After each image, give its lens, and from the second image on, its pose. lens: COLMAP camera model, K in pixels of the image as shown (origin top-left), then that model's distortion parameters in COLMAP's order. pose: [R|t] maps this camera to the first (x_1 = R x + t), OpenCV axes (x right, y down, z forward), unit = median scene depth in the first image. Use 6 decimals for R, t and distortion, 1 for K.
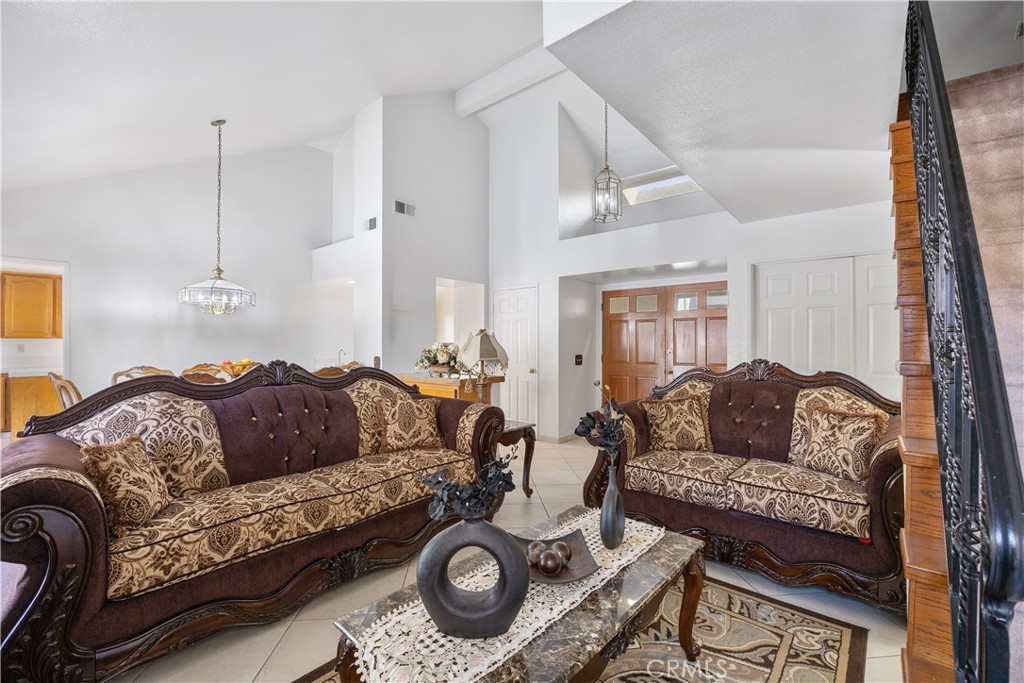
lens RADIAL K [[433.3, 0, 512.0], [0, 433.3, 341.5], [0, 0, 1]] dist [-0.018732, 0.000521]
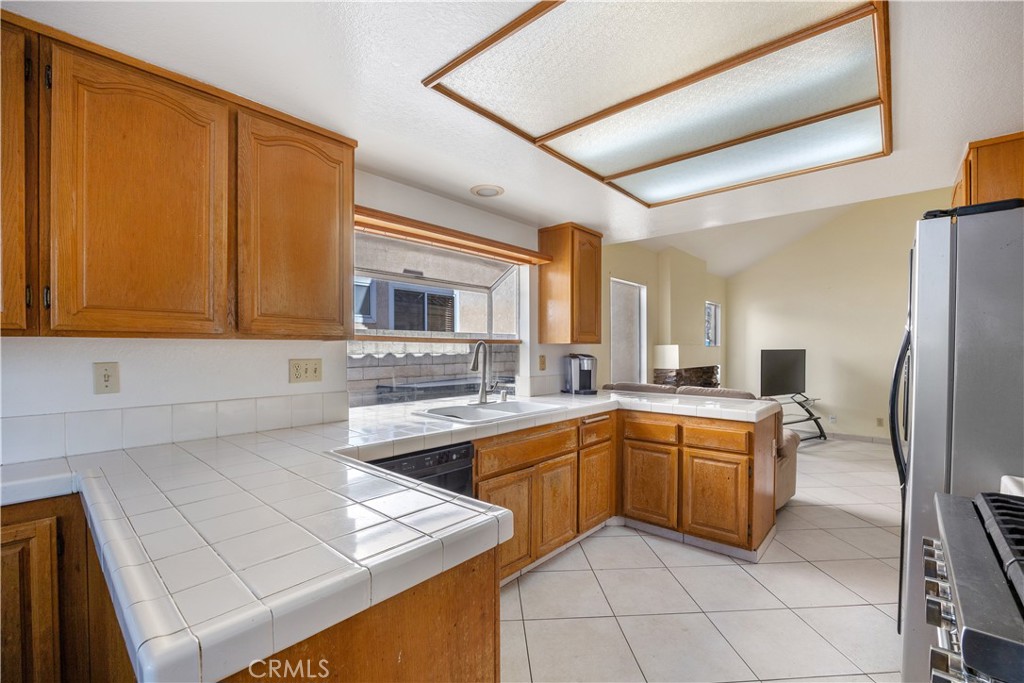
lens RADIAL K [[435.4, 0, 510.0], [0, 435.4, 352.1], [0, 0, 1]] dist [-0.018554, 0.000789]
pose [[0.999583, -0.001402, -0.028843, -1.012884], [0.001744, 0.999928, 0.011851, -0.001278], [0.028824, -0.011896, 0.999514, 0.831124]]
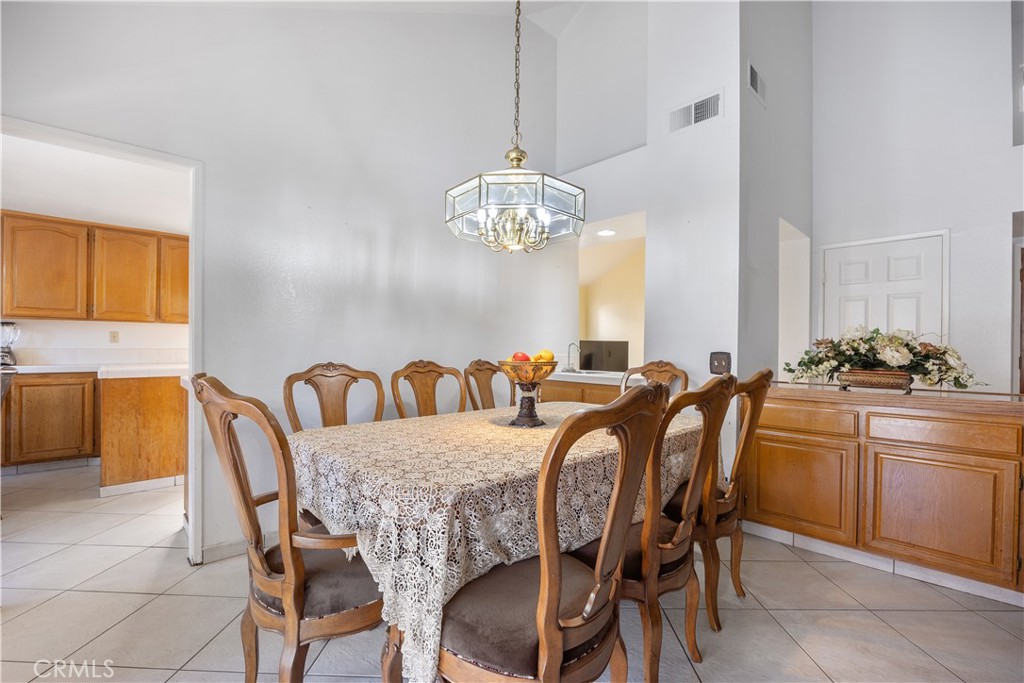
lens RADIAL K [[438.4, 0, 514.0], [0, 438.4, 346.1], [0, 0, 1]] dist [-0.017677, -0.000056]
pose [[0.993798, 0.011250, -0.110628, -0.466429], [-0.011149, 0.999937, 0.001536, 0.026779], [0.110638, -0.000293, 0.993861, 0.398019]]
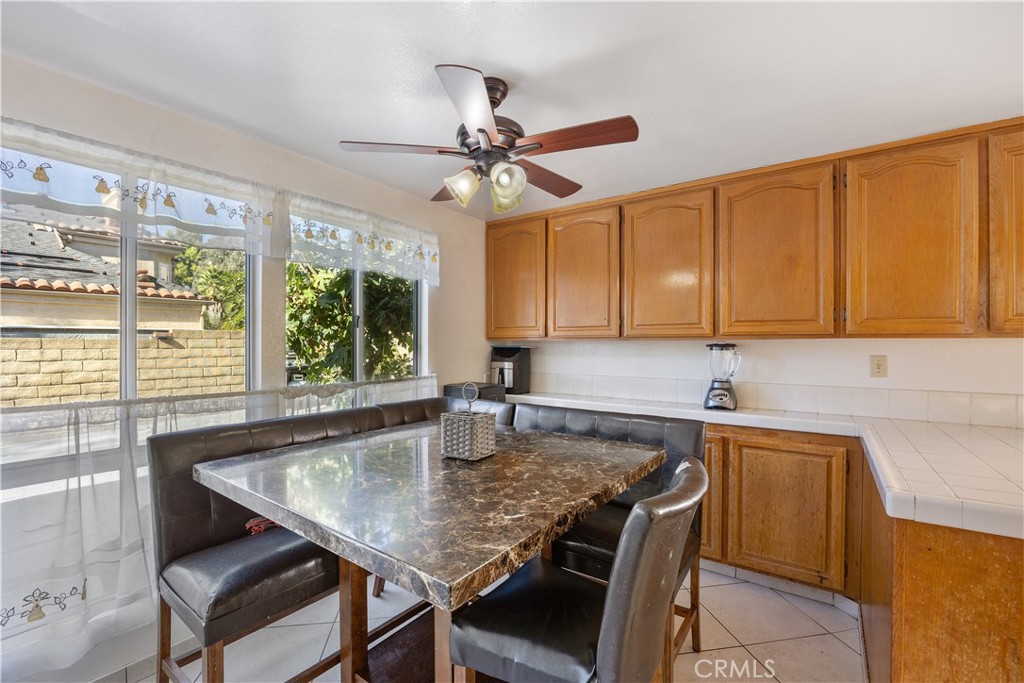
lens RADIAL K [[438.4, 0, 514.0], [0, 438.4, 346.1], [0, 0, 1]] dist [-0.017677, -0.000056]
pose [[0.078886, 0.003002, -0.996879, -0.904431], [-0.001716, 0.999994, 0.002876, -0.001051], [0.996882, 0.001484, 0.078891, 0.727796]]
